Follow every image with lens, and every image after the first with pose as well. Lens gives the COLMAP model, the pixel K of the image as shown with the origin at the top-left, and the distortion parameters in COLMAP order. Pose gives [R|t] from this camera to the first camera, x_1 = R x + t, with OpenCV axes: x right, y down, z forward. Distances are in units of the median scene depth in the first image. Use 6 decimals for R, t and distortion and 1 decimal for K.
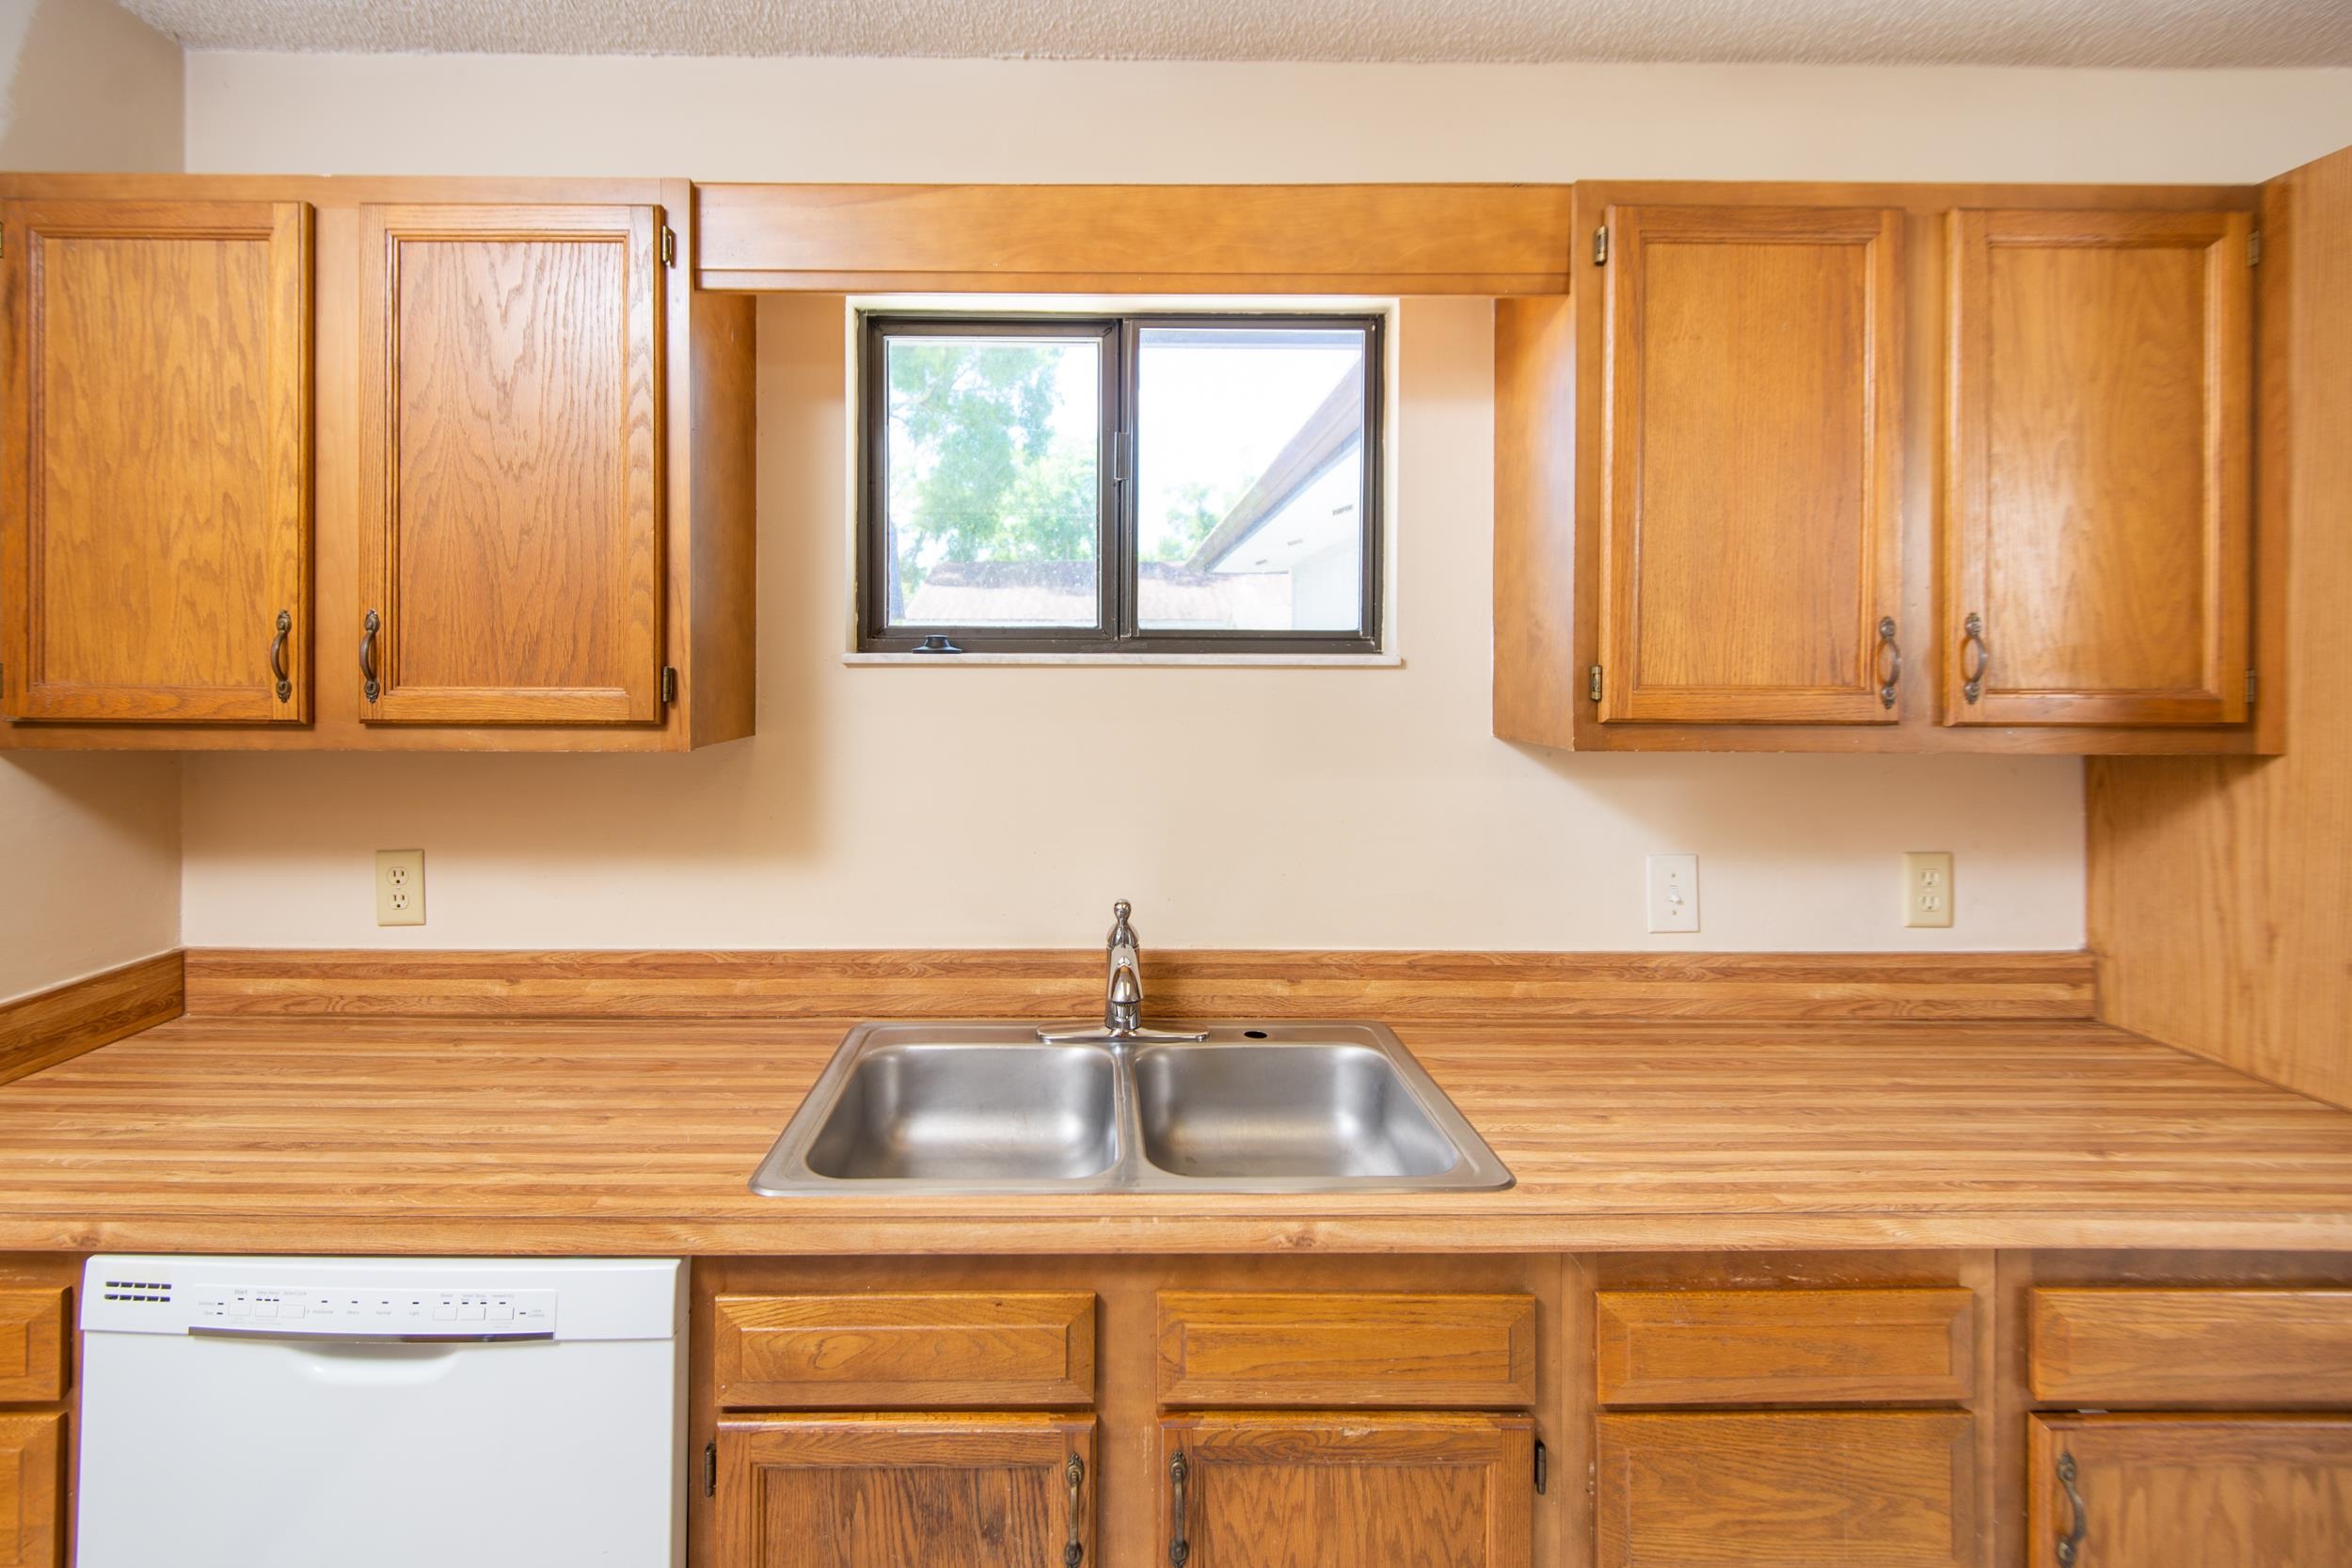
lens RADIAL K [[1272.3, 0, 1072.8], [0, 1272.3, 704.9], [0, 0, 1]] dist [0.045819, -0.037257]
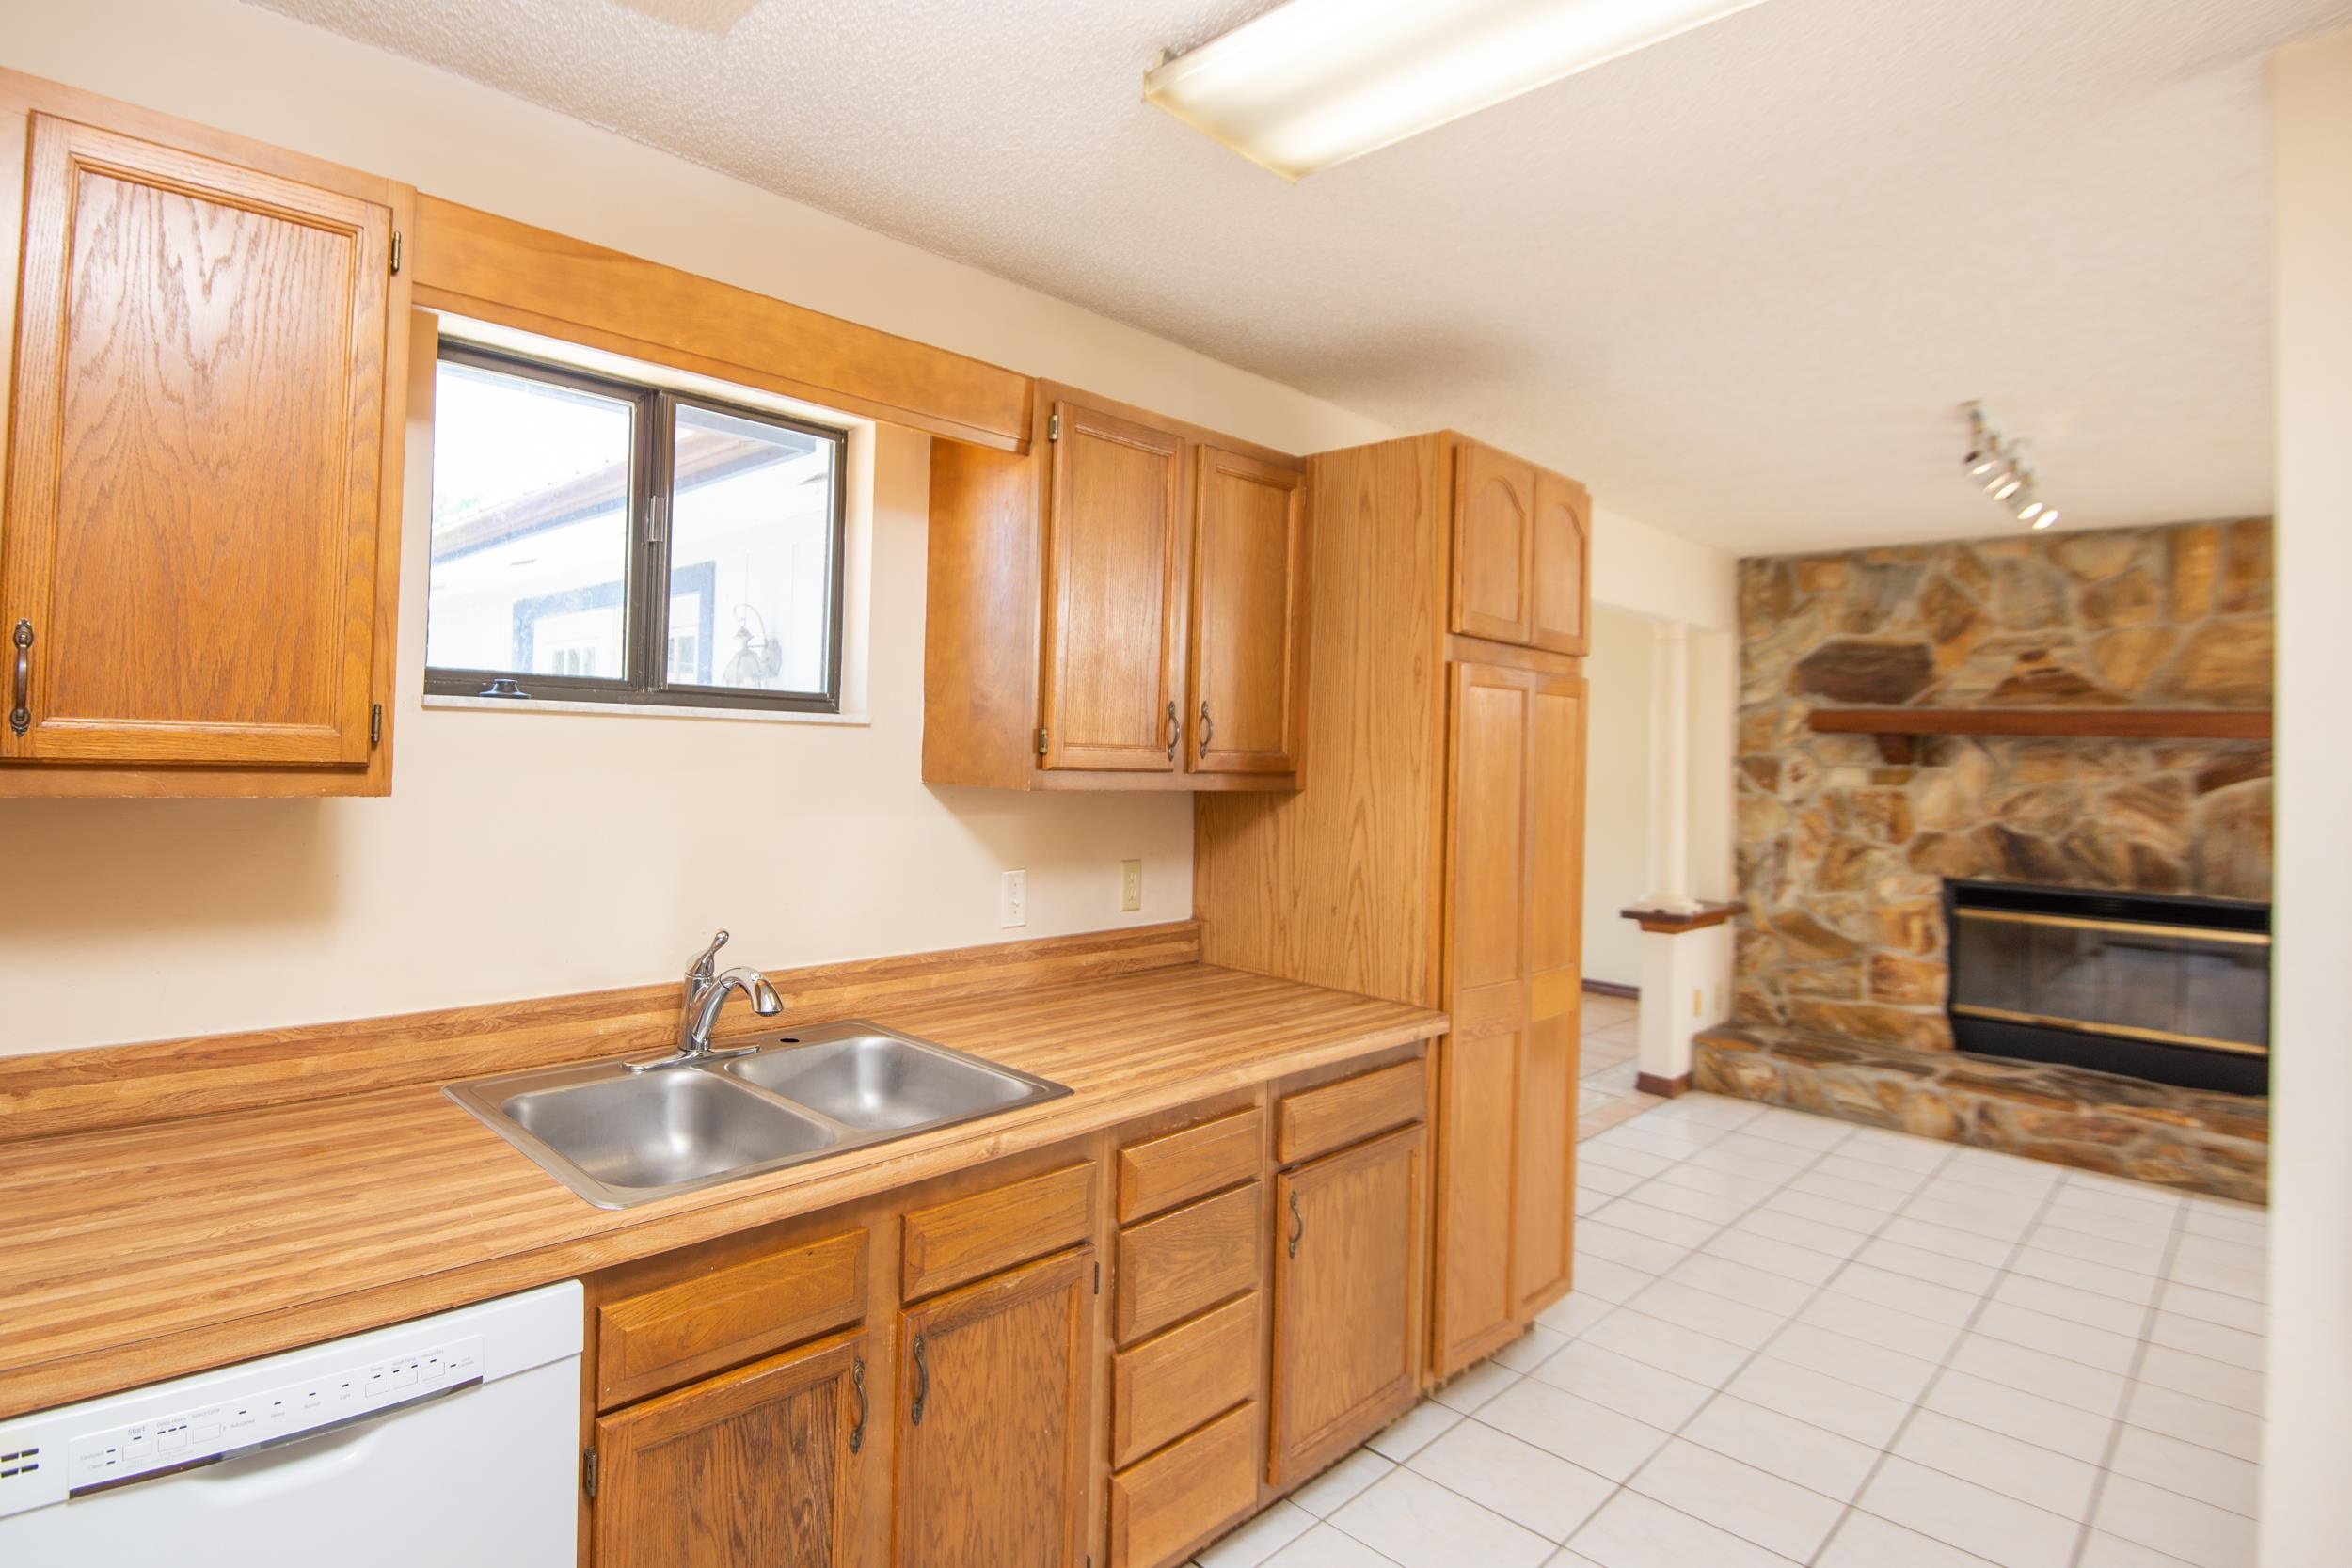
lens RADIAL K [[1204.9, 0, 1176.0], [0, 1204.9, 784.0], [0, 0, 1]] dist [0.000969, -0.026989]
pose [[0.698418, -0.007733, 0.715649, -0.505706], [-0.001845, 0.999919, 0.012606, 0.015104], [-0.715688, -0.010125, 0.698347, -0.012014]]
